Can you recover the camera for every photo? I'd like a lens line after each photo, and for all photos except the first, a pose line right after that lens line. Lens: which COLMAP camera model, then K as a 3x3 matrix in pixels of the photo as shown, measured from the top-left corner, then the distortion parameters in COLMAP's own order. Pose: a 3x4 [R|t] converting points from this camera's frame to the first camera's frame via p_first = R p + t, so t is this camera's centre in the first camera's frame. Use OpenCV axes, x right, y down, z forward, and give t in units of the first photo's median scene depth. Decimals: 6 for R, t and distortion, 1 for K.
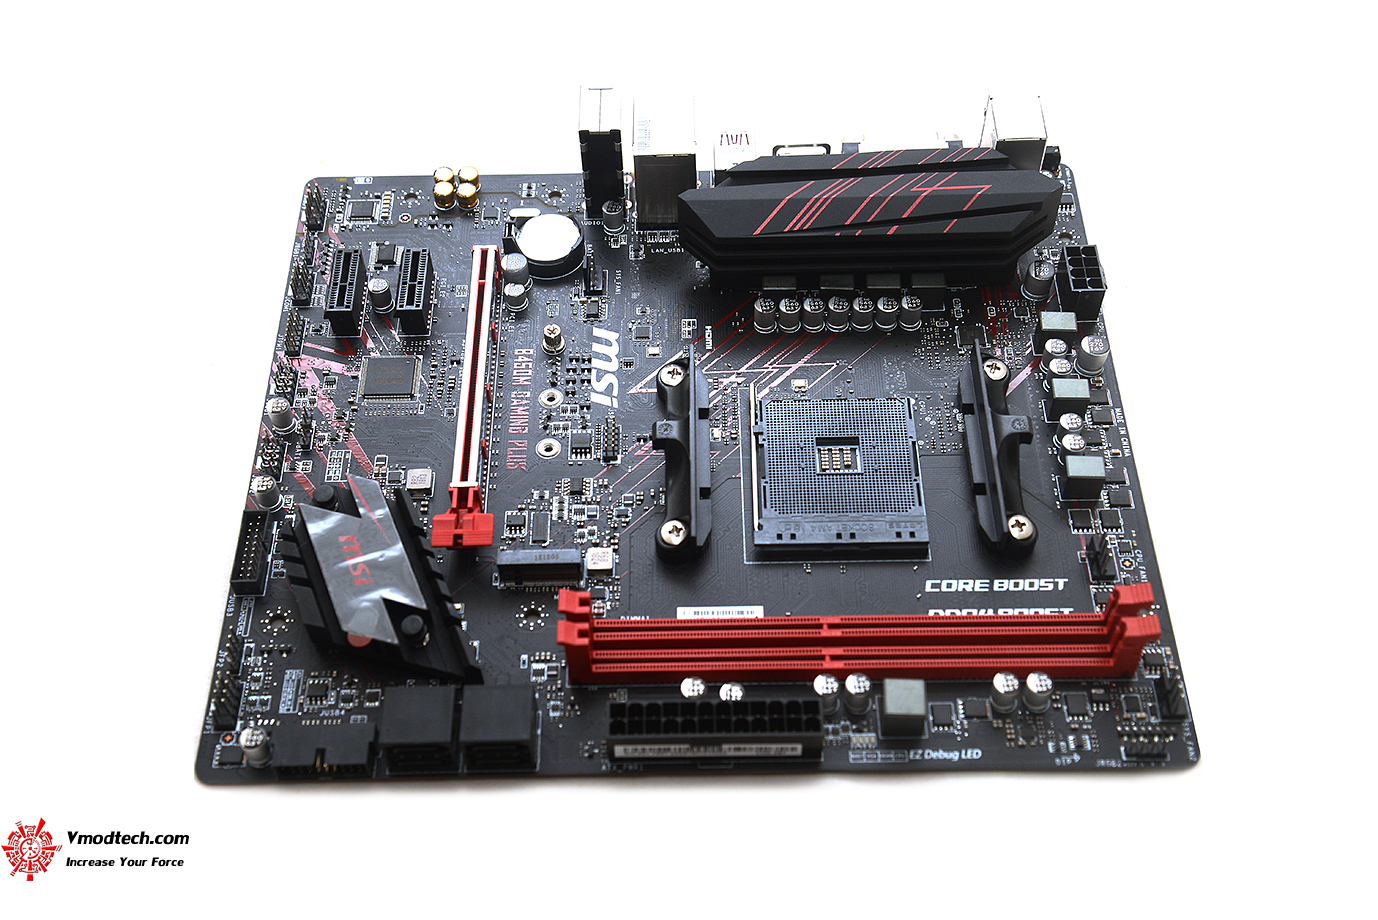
lens RADIAL K [[1664.9, 0, 680.6], [0, 1664.9, 463.3], [0, 0, 1]] dist [0.086926, 0.000000]
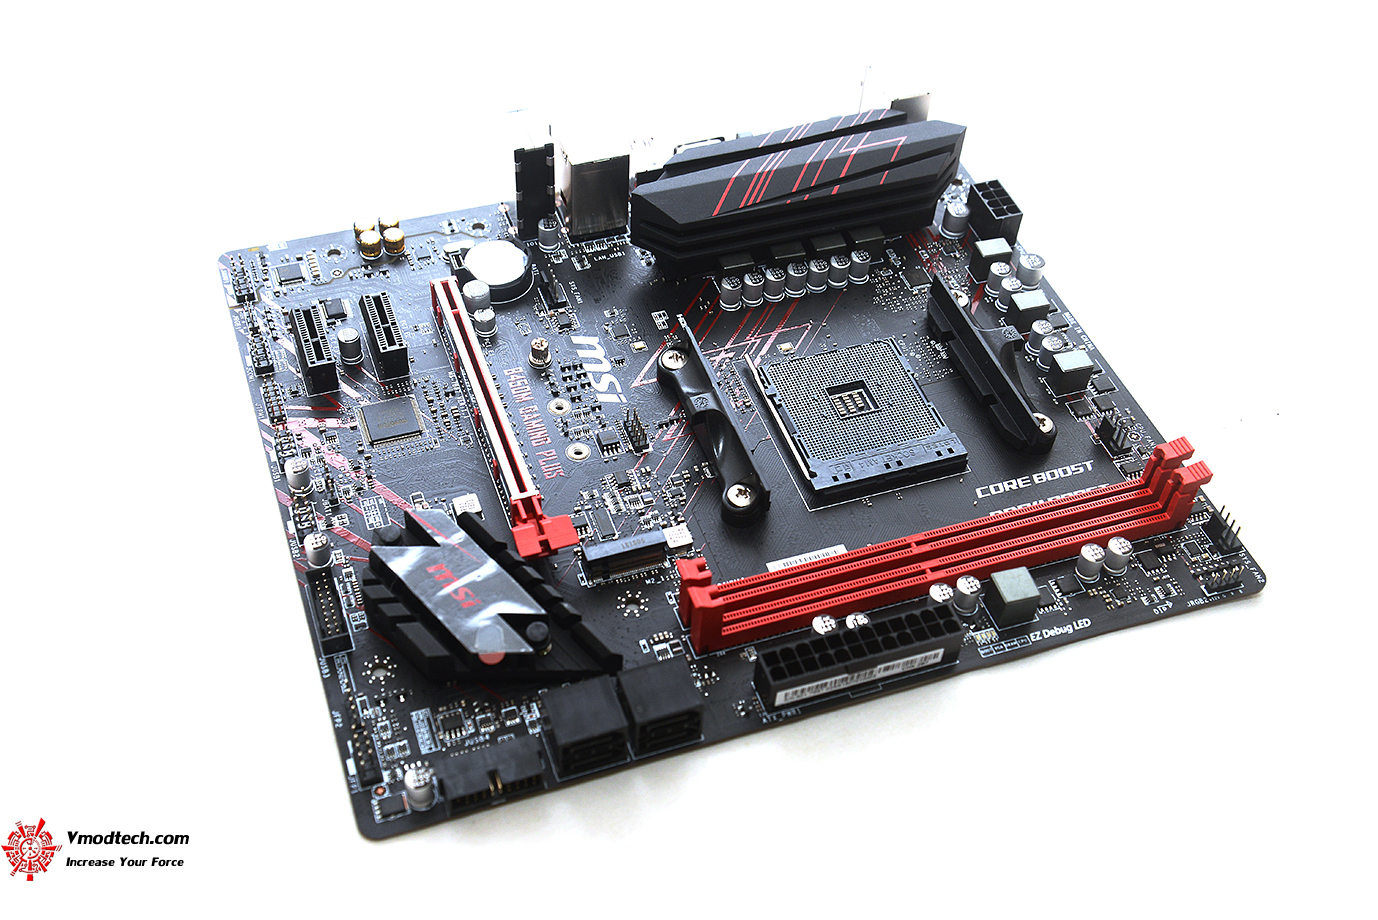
lens RADIAL K [[1664.9, 0, 690.5], [0, 1664.9, 458.3], [0, 0, 1]] dist [0.086926, 0.000000]
pose [[0.941394, -0.202614, 0.269675, -0.296574], [0.223756, 0.973373, -0.049779, 0.061854], [-0.252408, 0.107204, 0.961664, 0.023032]]
